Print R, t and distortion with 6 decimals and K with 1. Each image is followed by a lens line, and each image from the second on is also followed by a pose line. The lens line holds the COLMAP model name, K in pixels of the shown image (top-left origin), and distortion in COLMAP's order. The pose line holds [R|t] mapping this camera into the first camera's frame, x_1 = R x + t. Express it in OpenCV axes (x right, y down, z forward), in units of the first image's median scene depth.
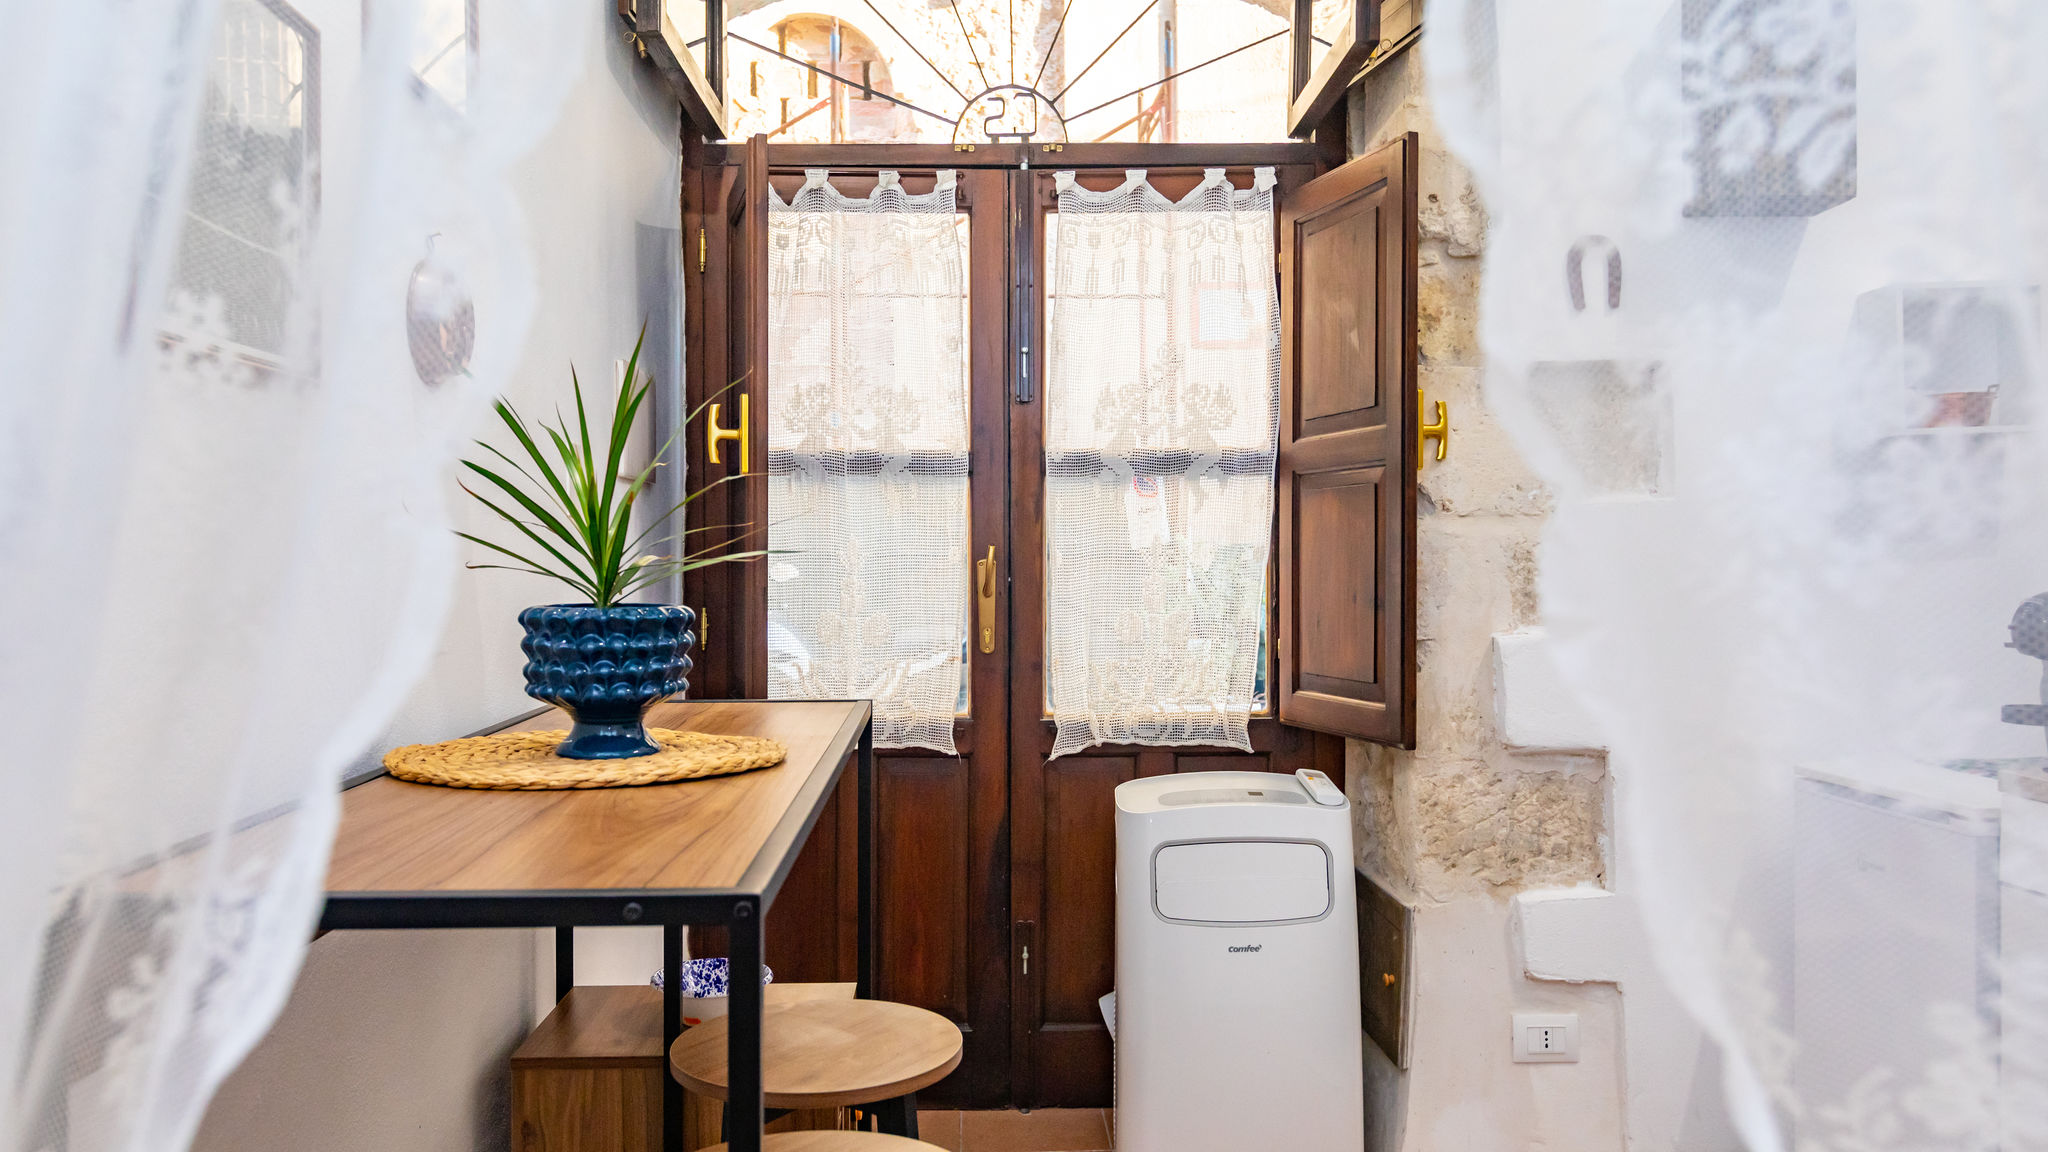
lens RADIAL K [[1542.2, 0, 1021.1], [0, 1542.2, 567.5], [0, 0, 1]] dist [-0.006815, 0.009924]
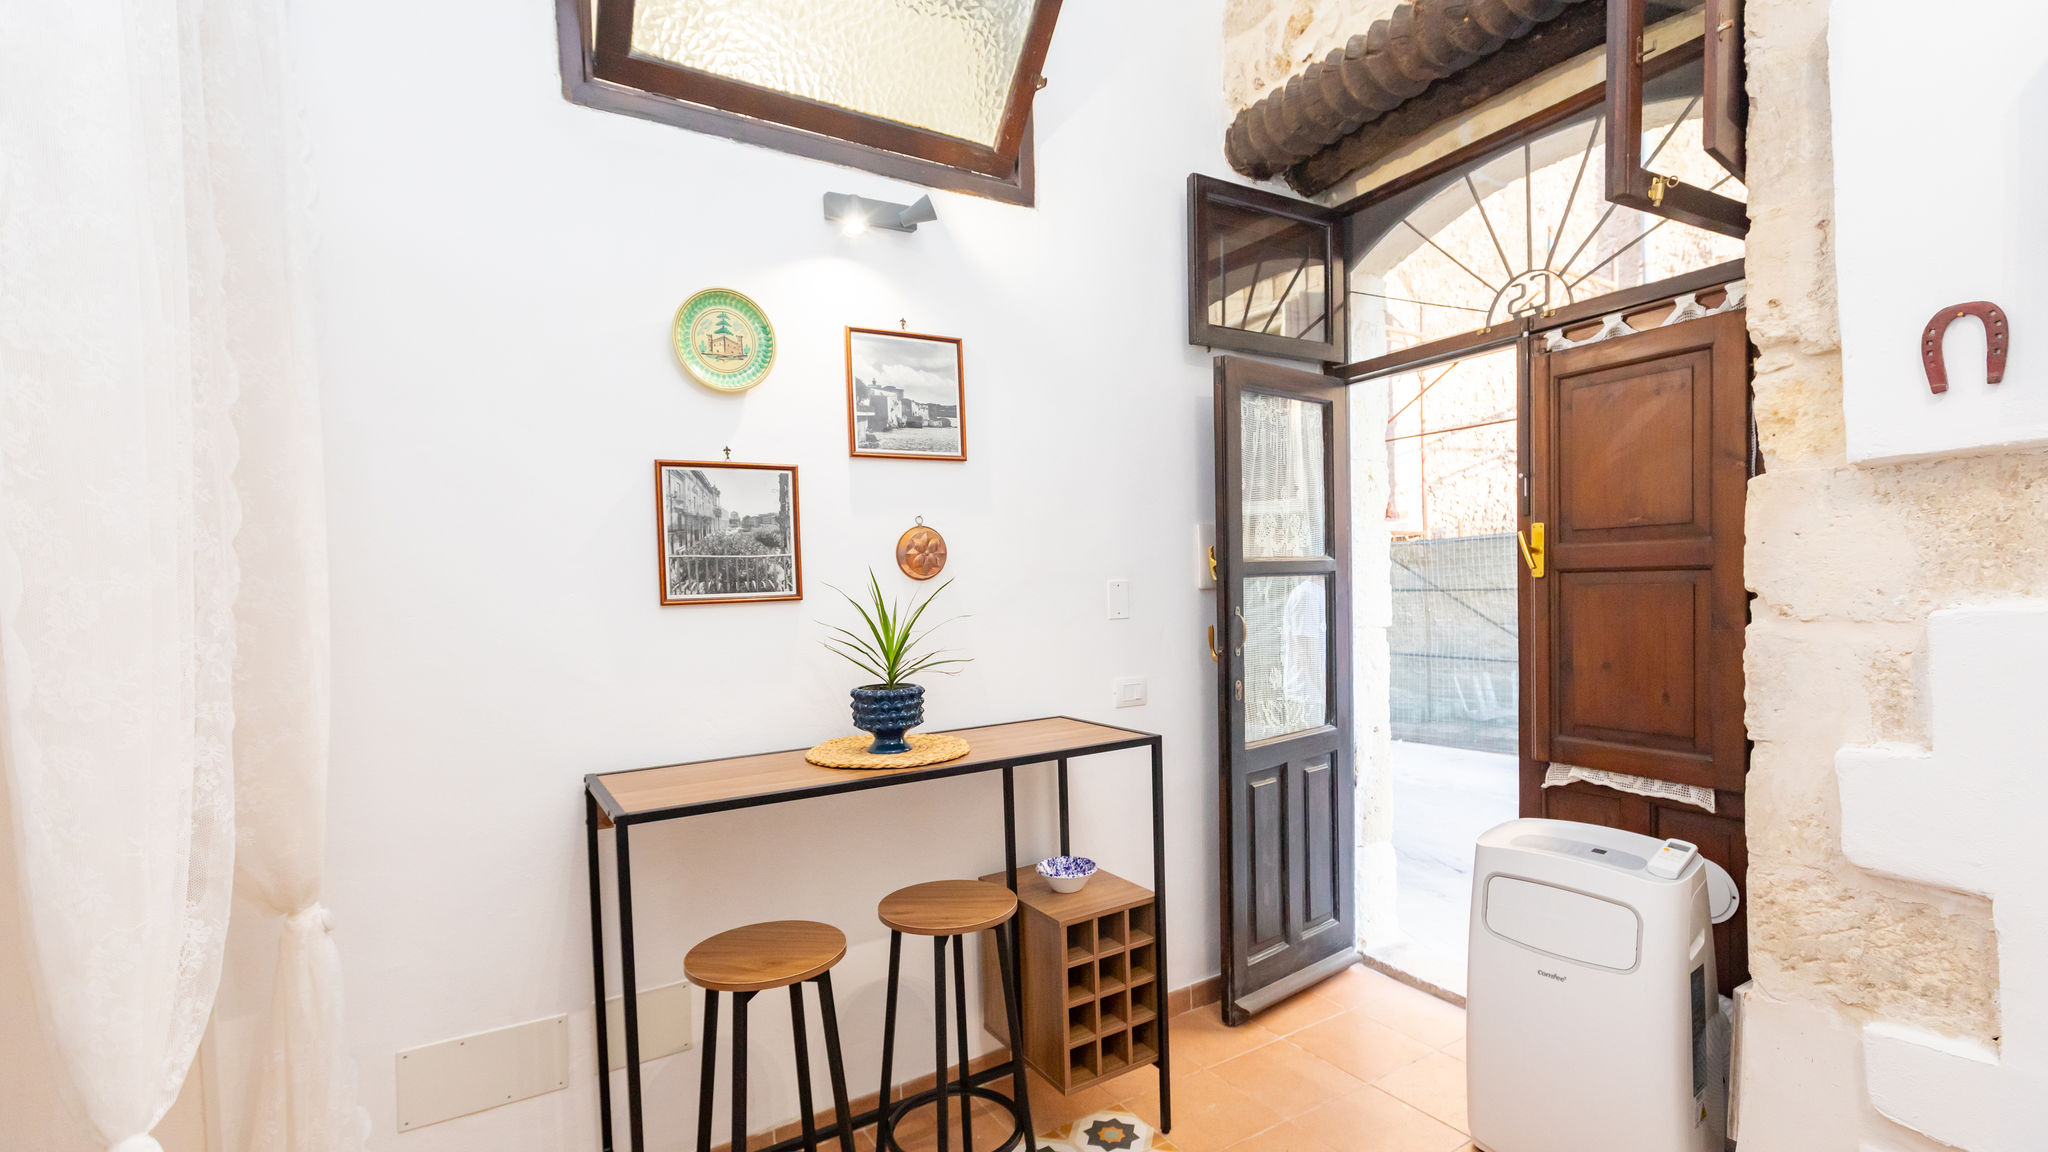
lens RADIAL K [[935.6, 0, 1010.9], [0, 935.6, 605.2], [0, 0, 1]] dist [0.000178, -0.001018]
pose [[0.491080, 0.007498, -0.871082, 0.518293], [0.021826, 0.999543, 0.020908, -0.062336], [0.870841, -0.029280, 0.490692, 0.245115]]
